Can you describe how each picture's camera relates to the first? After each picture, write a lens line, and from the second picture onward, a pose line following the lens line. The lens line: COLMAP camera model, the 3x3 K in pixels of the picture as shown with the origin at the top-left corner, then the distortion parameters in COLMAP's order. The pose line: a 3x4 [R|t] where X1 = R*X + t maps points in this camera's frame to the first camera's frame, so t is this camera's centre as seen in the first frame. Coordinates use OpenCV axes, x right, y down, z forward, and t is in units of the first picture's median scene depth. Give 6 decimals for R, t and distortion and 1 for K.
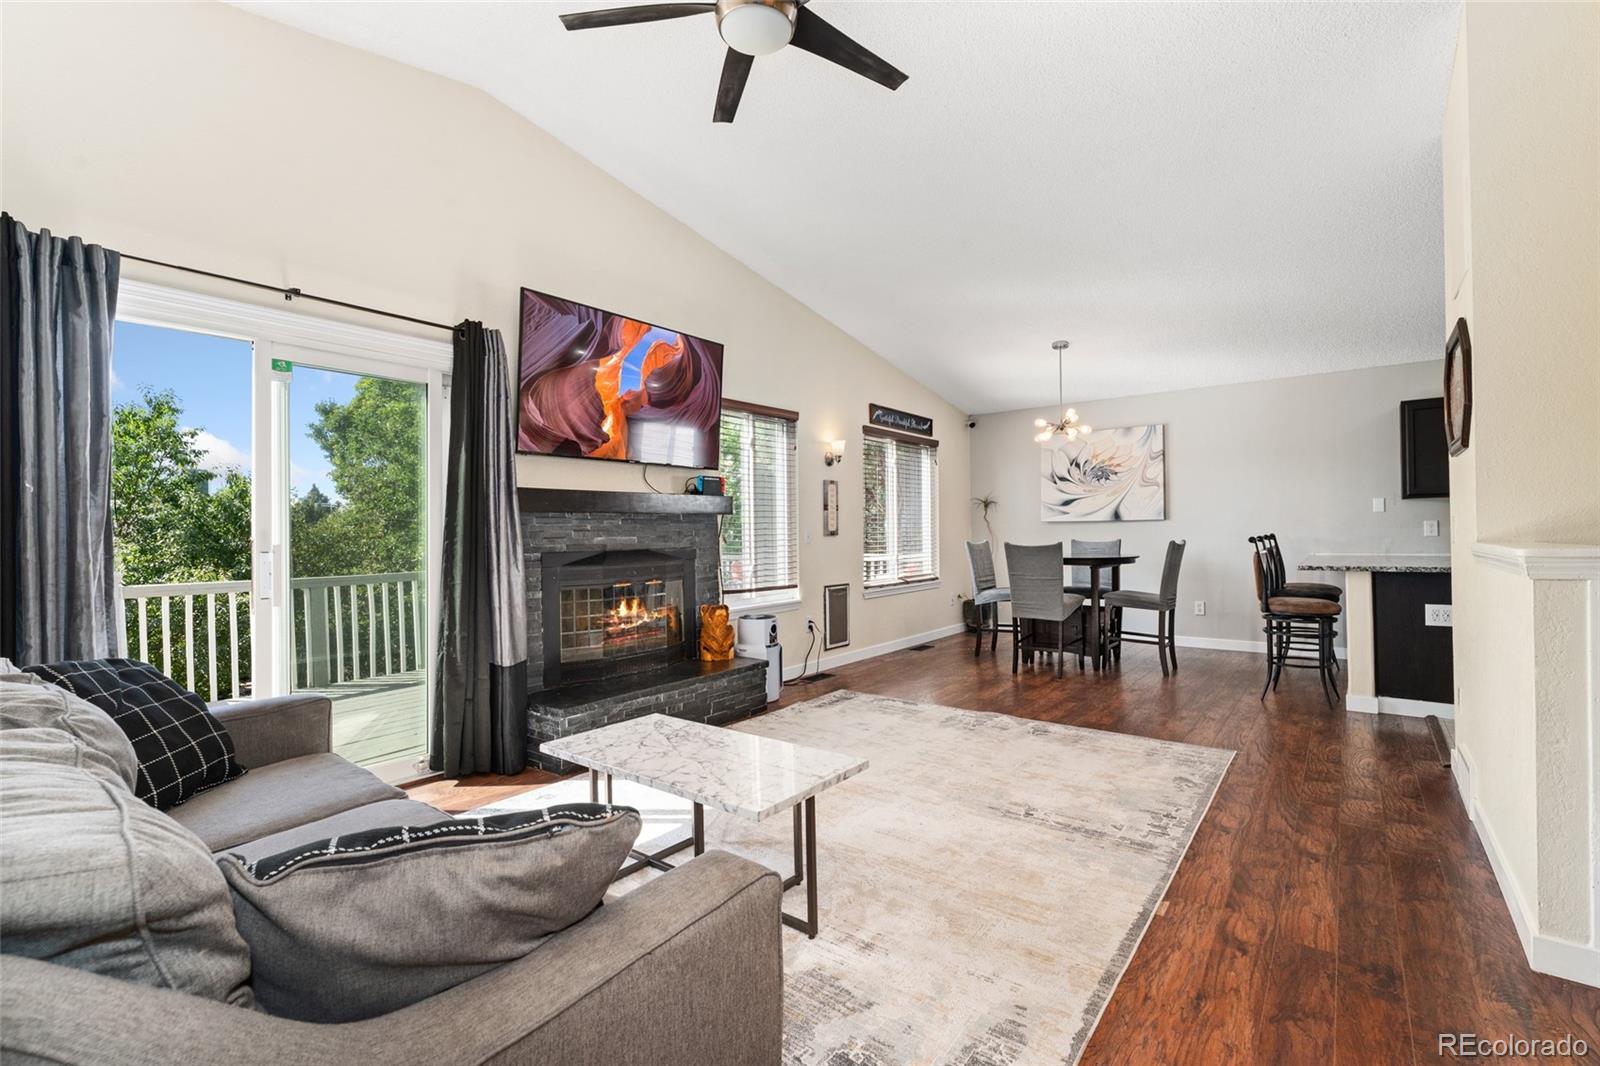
lens RADIAL K [[694.0, 0, 806.7], [0, 694.0, 530.1], [0, 0, 1]] dist [0.005059, -0.002488]
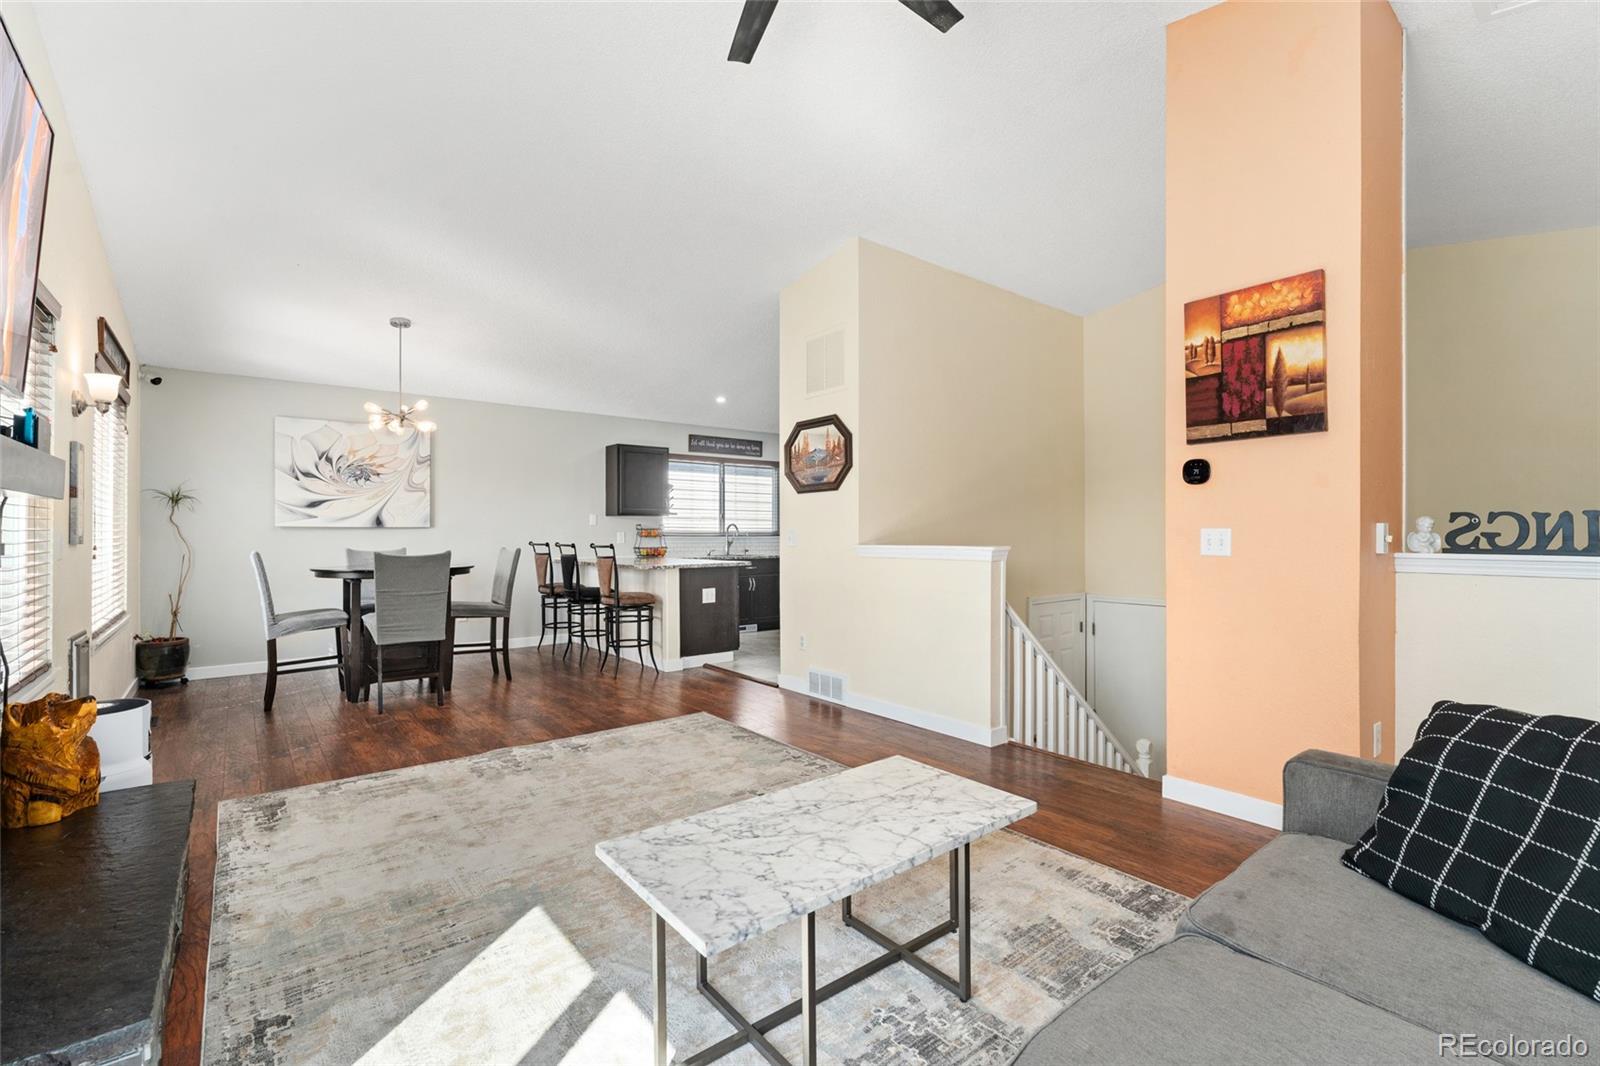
lens RADIAL K [[694.0, 0, 783.5], [0, 694.0, 535.8], [0, 0, 1]] dist [0.005059, -0.002488]
pose [[0.248191, 0.009817, 0.968661, -0.517002], [-0.003859, 0.999951, -0.009145, 0.005944], [-0.968703, -0.001468, 0.248217, 0.484086]]
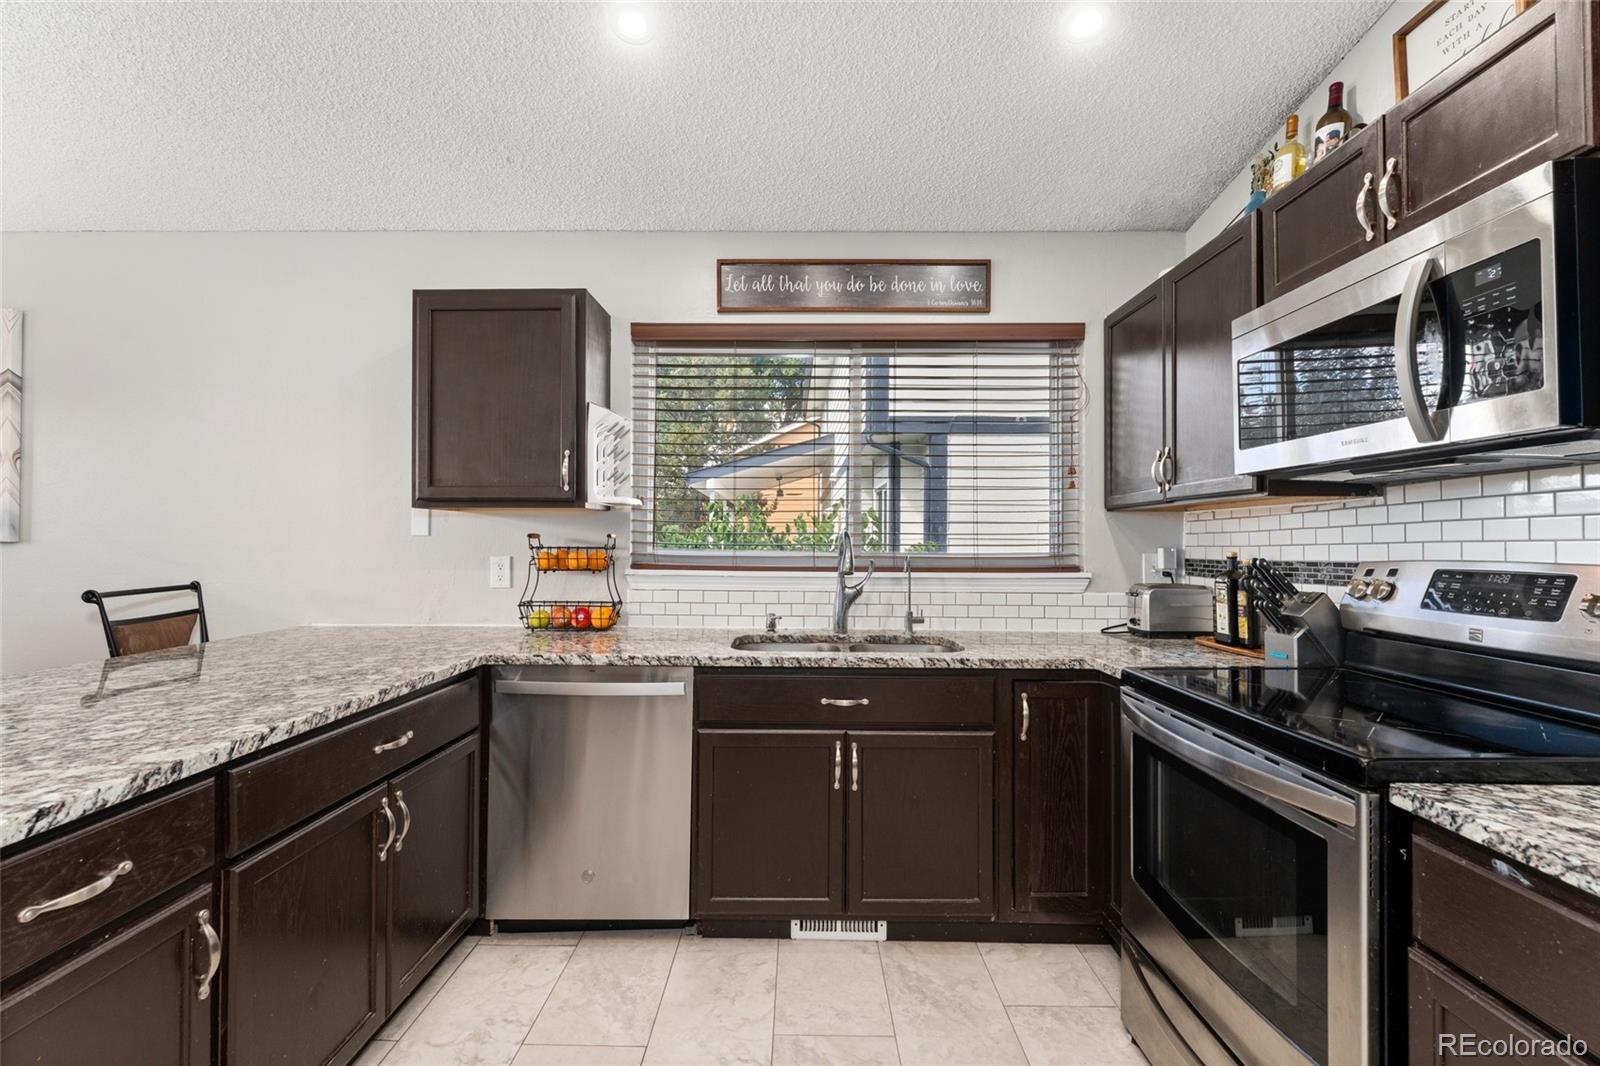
lens RADIAL K [[694.0, 0, 774.9], [0, 694.0, 543.1], [0, 0, 1]] dist [0.005059, -0.002488]
pose [[0.800773, 0.015535, 0.598767, 1.112441], [-0.016696, 0.999854, -0.003611, -0.036698], [-0.598735, -0.007106, 0.800915, 0.694887]]
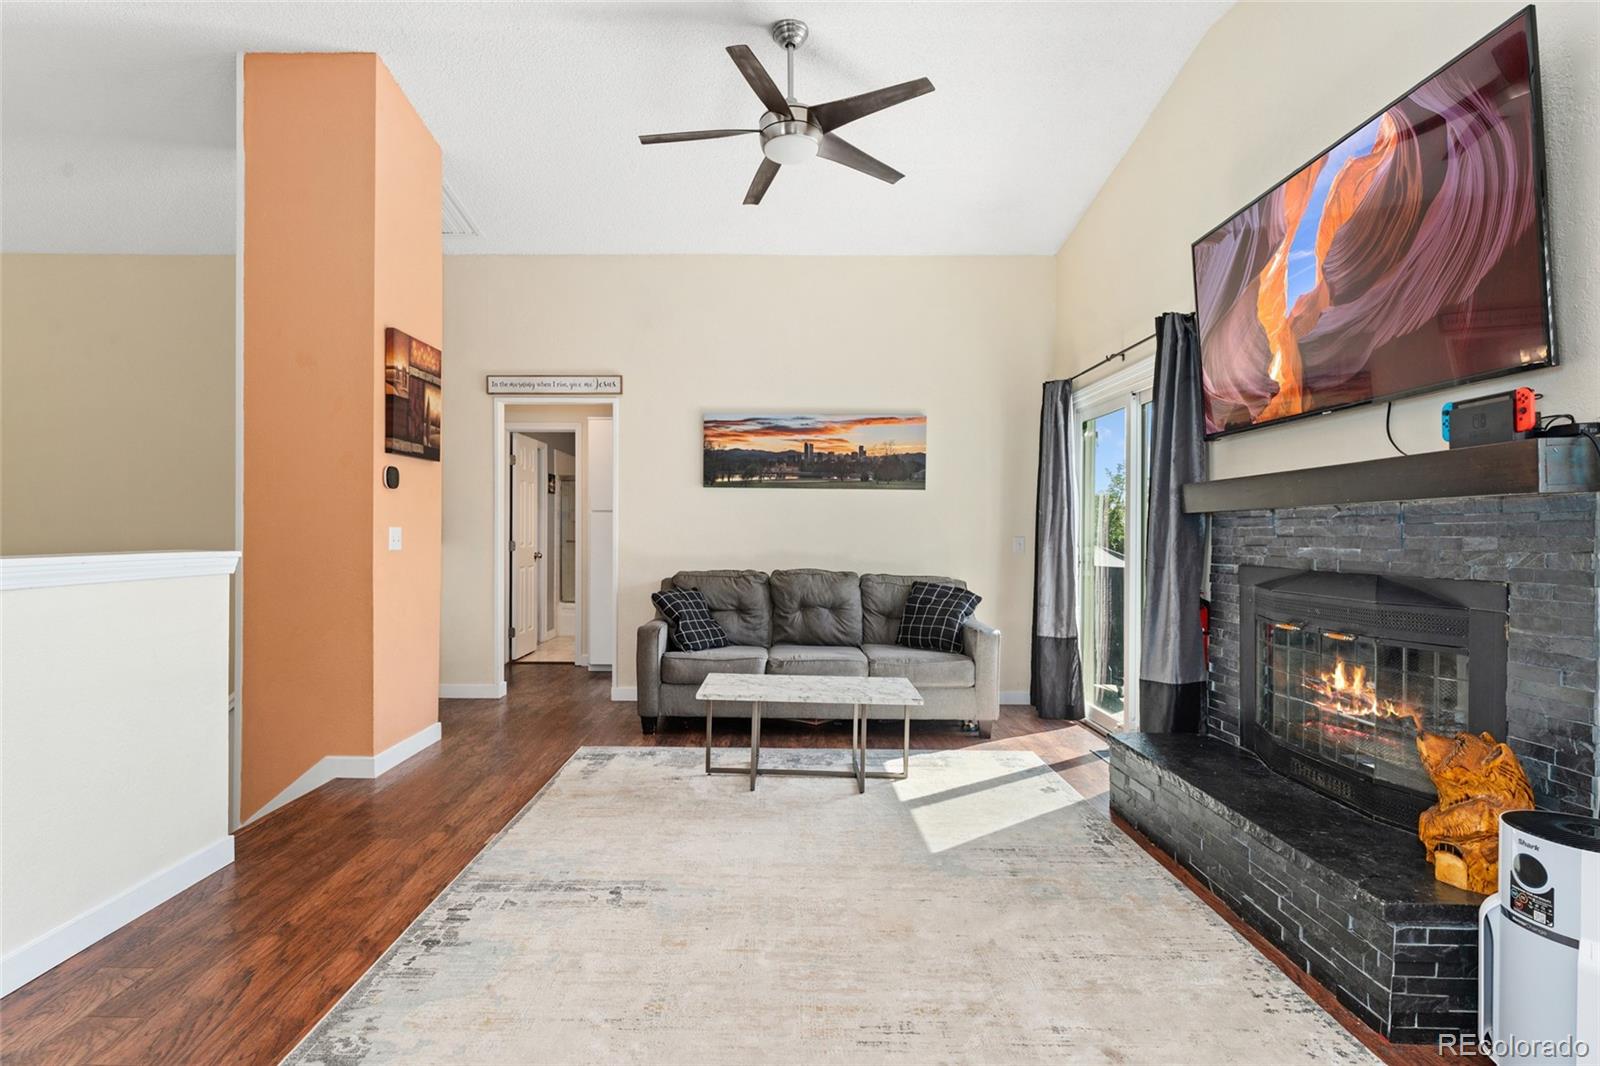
lens RADIAL K [[766.2, 0, 777.2], [0, 766.2, 545.2], [0, 0, 1]] dist [0.003480, 0.000379]
pose [[-0.796742, 0.015103, -0.604131, 0.488104], [0.002849, 0.999770, 0.021236, -0.007262], [0.604314, 0.015199, -0.796602, 1.264431]]
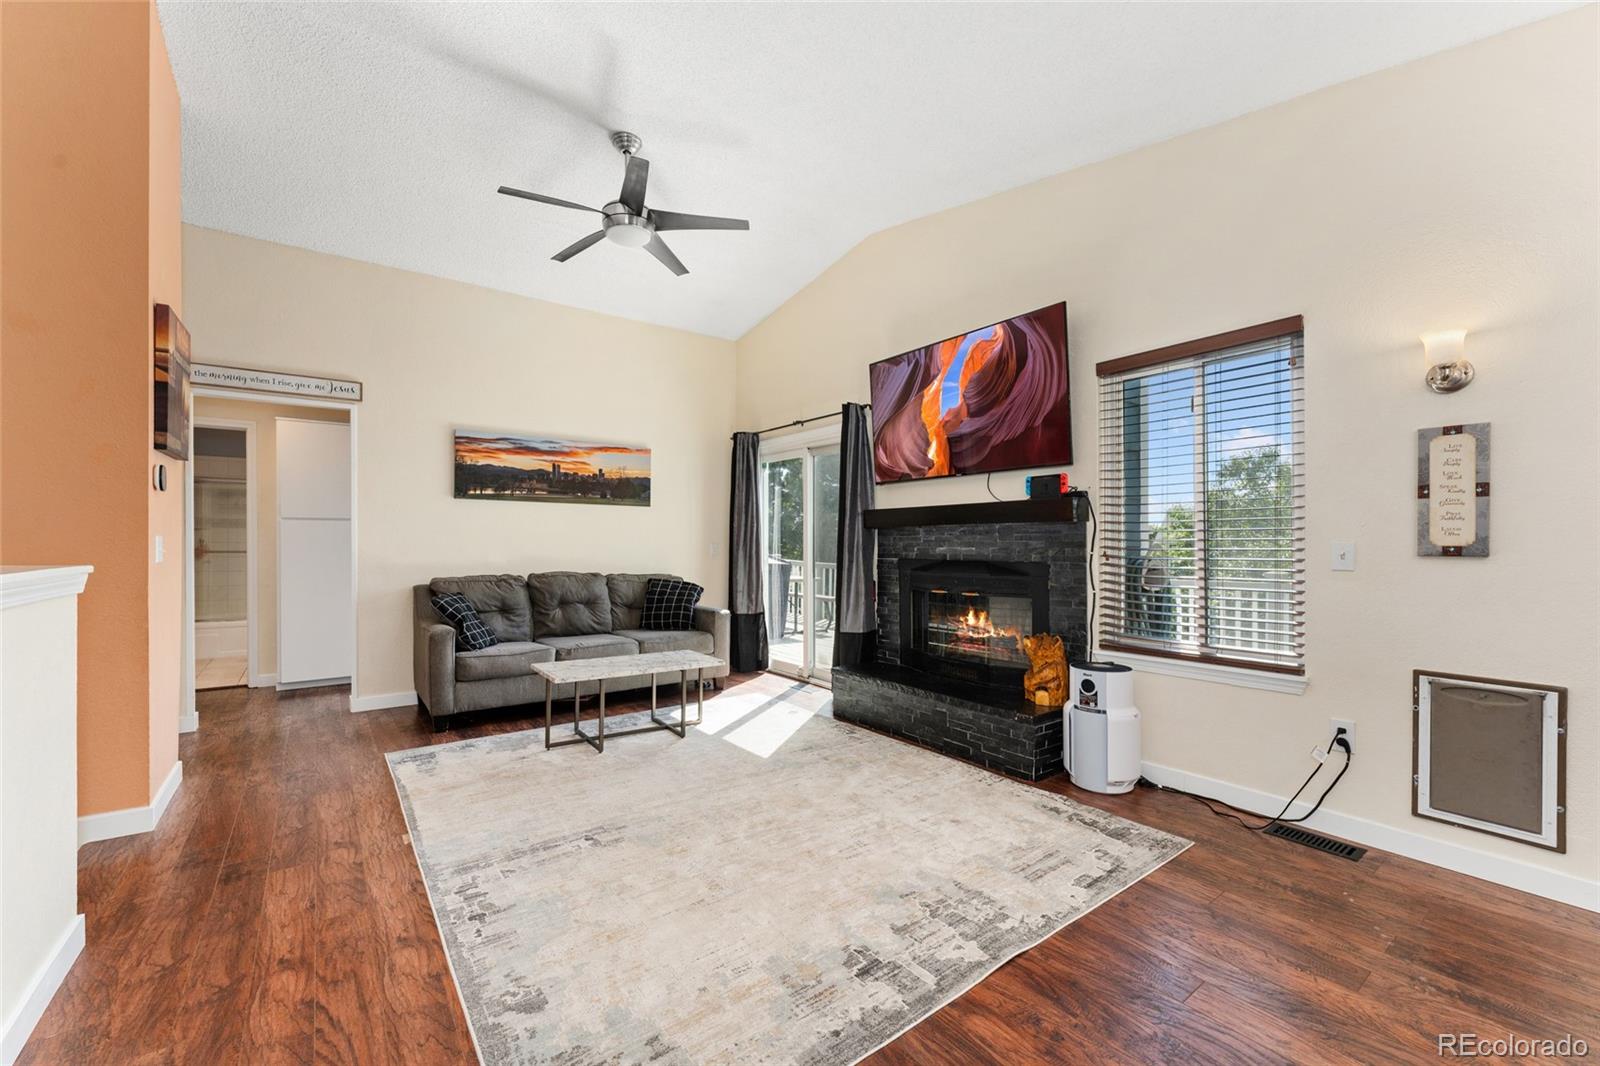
lens RADIAL K [[646.5, 0, 795.8], [0, 646.5, 548.6], [0, 0, 1]] dist [0.003460, 0.000225]
pose [[-0.270603, 0.020253, -0.962478, 0.768212], [0.003053, 0.999792, 0.020180, -0.009075], [0.962686, 0.002522, -0.270609, 1.060468]]
